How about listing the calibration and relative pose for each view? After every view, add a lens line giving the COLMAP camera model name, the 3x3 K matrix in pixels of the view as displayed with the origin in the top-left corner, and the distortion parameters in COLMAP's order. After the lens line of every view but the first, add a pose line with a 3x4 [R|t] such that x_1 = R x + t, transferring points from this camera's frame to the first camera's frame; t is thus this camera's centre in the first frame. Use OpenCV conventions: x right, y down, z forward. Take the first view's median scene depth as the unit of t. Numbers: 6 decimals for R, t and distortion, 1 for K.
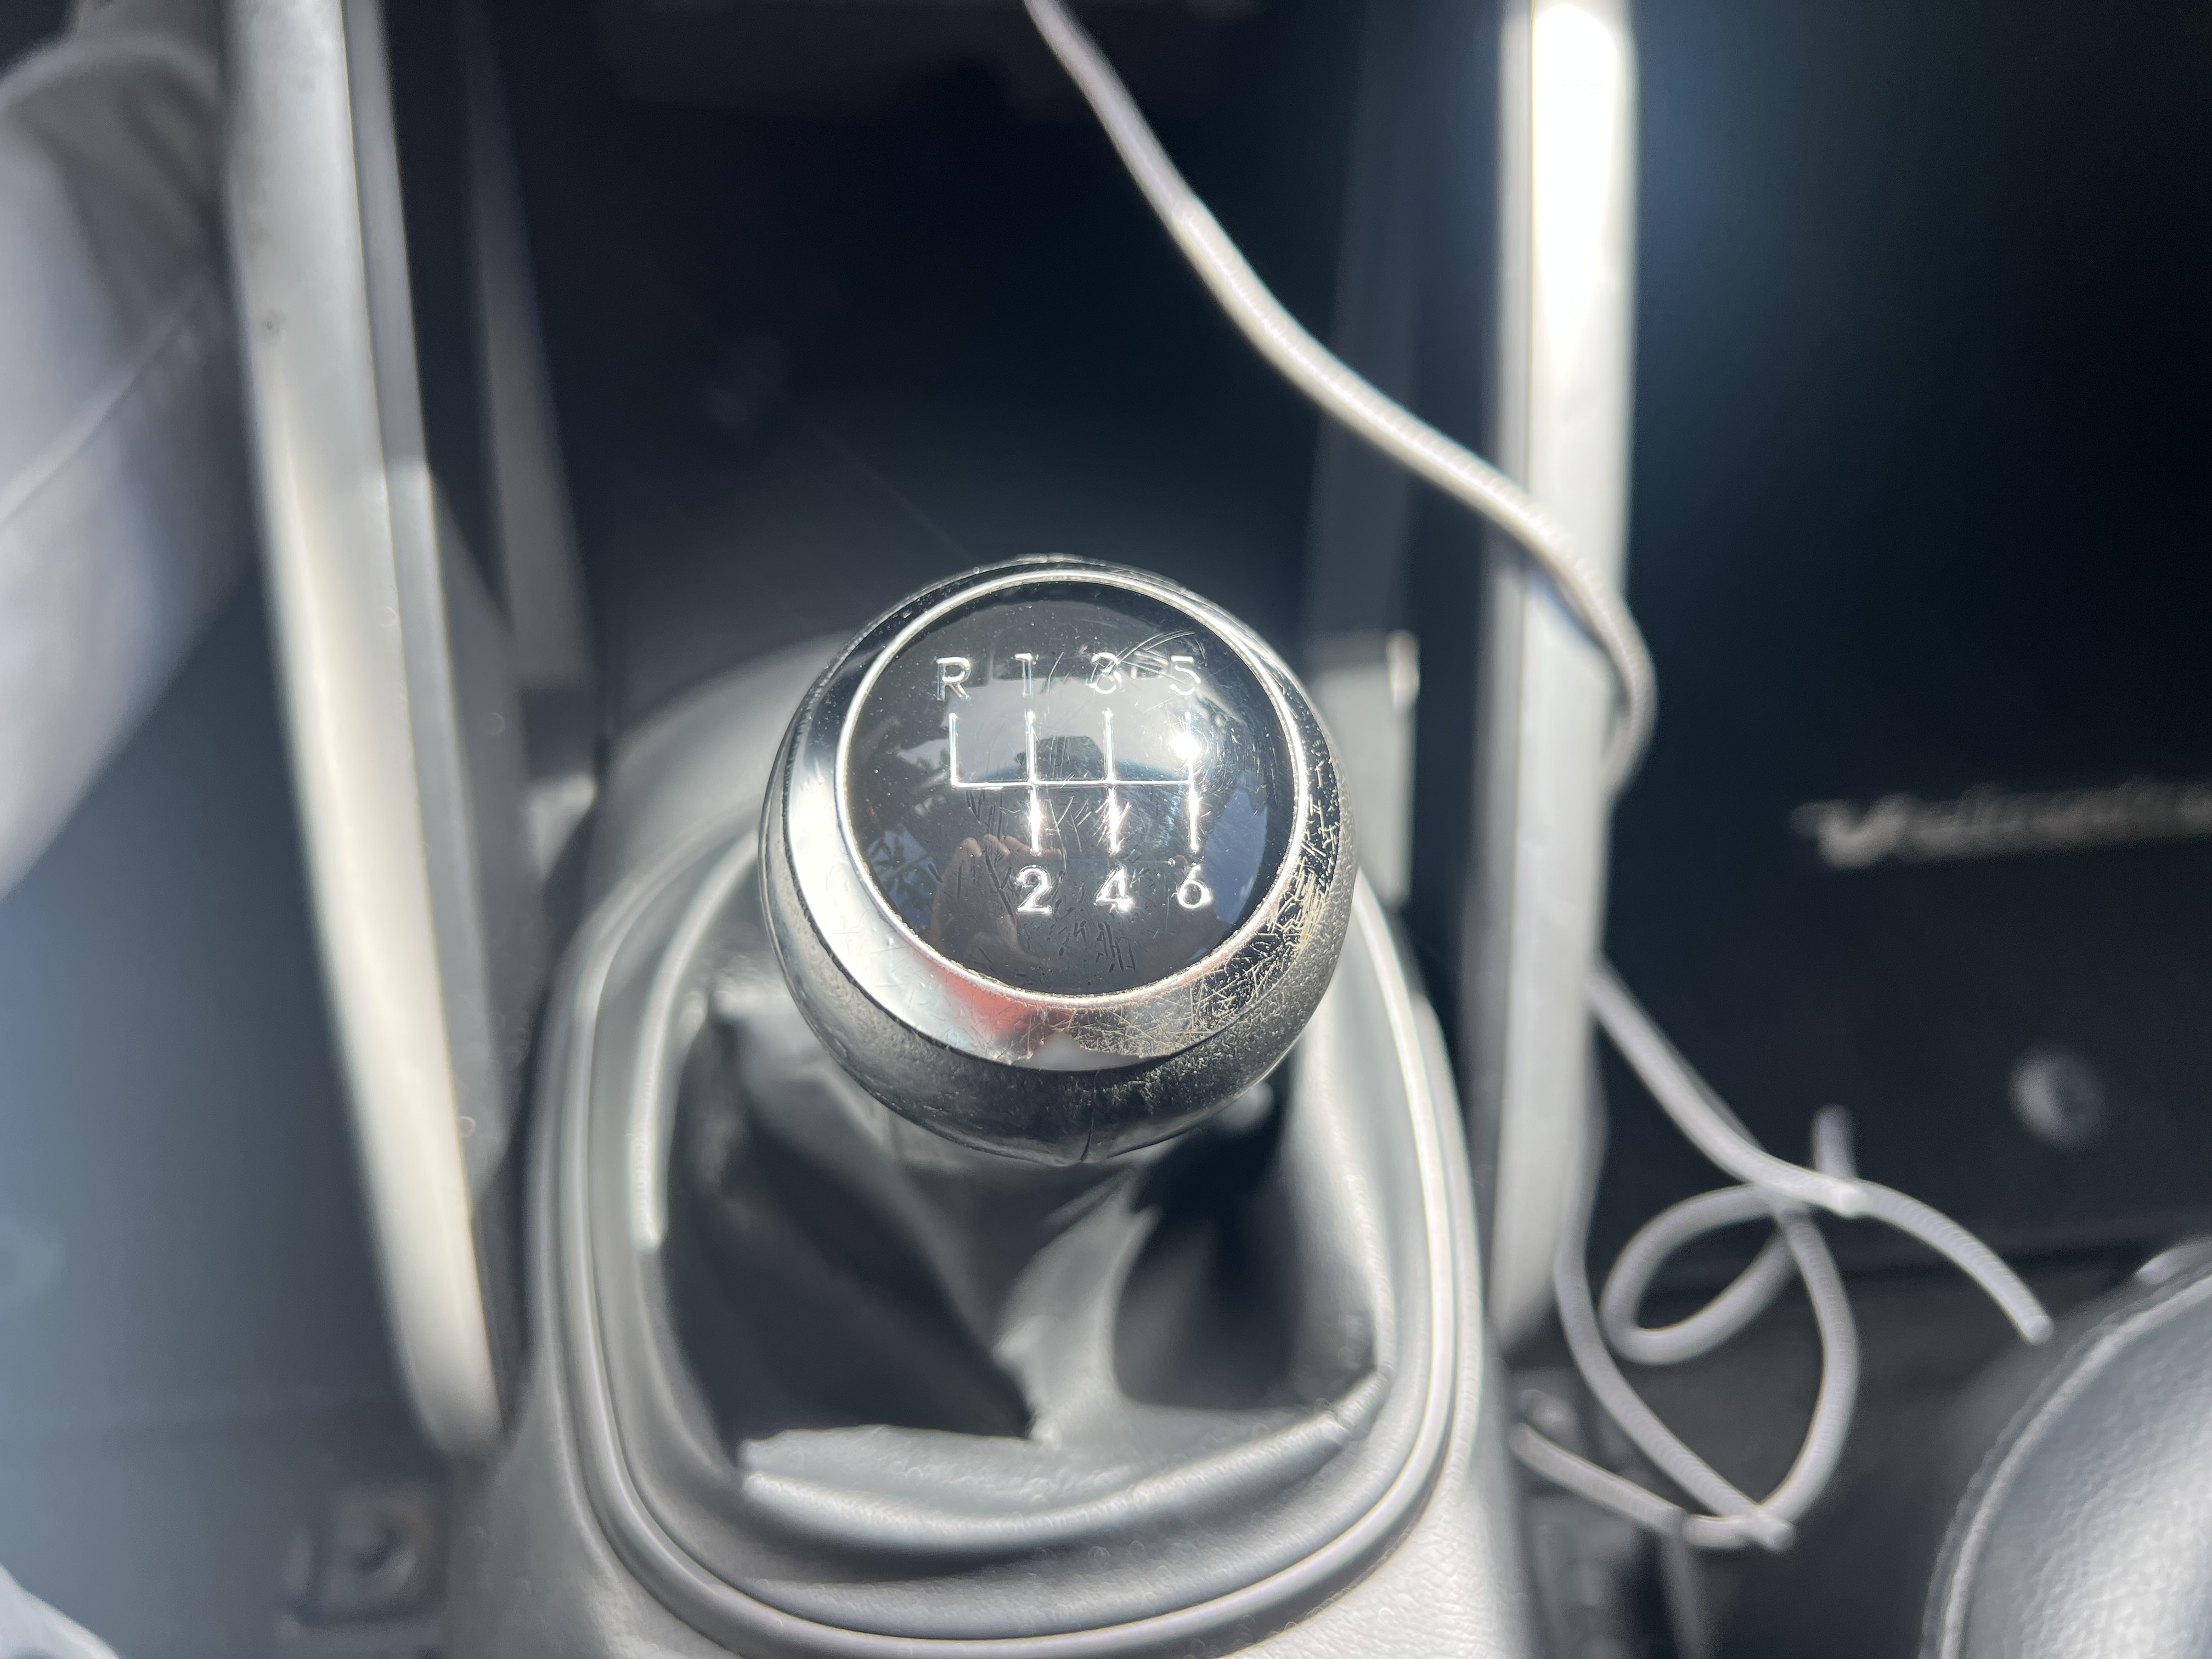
lens RADIAL K [[1678.5, 0, 1107.3], [0, 1678.5, 828.0], [0, 0, 1]] dist [0.065391, -0.077218]
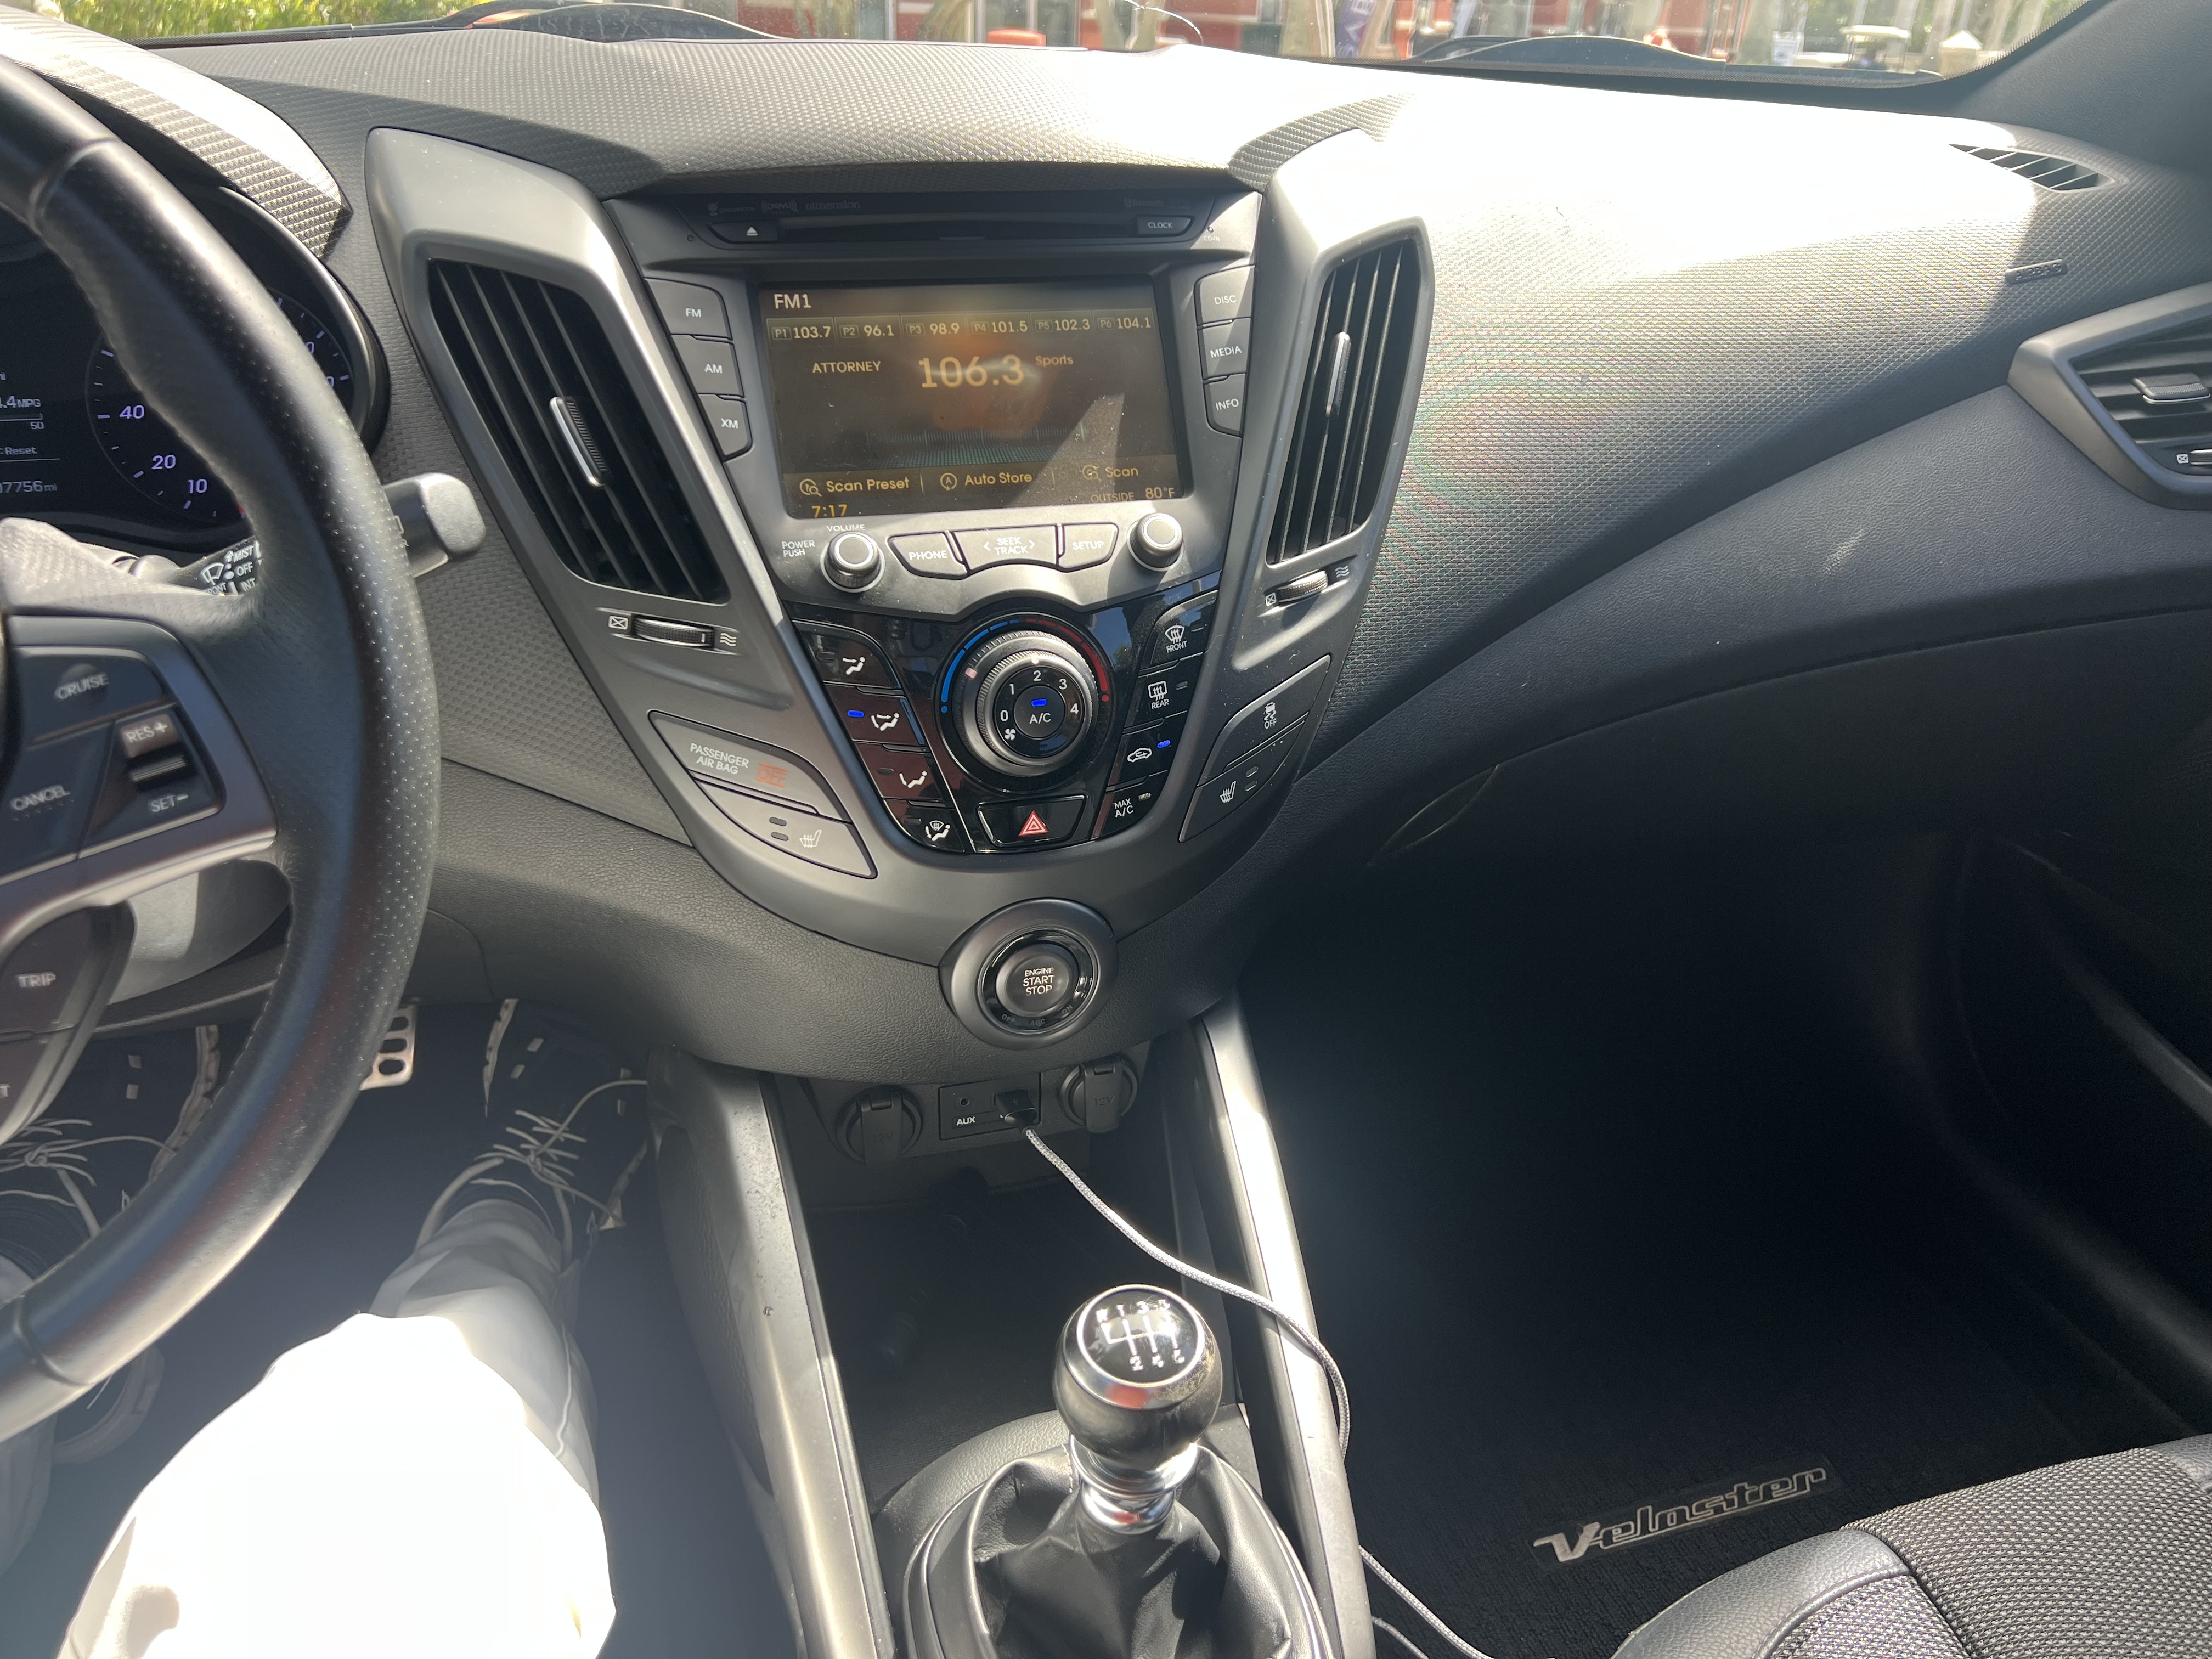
lens RADIAL K [[1678.5, 0, 1107.3], [0, 1678.5, 828.0], [0, 0, 1]] dist [0.065391, -0.077218]
pose [[0.981820, -0.126831, 0.141218, -0.280082], [0.184857, 0.807807, -0.559711, 0.670678], [-0.043088, 0.575640, 0.816567, -1.592608]]
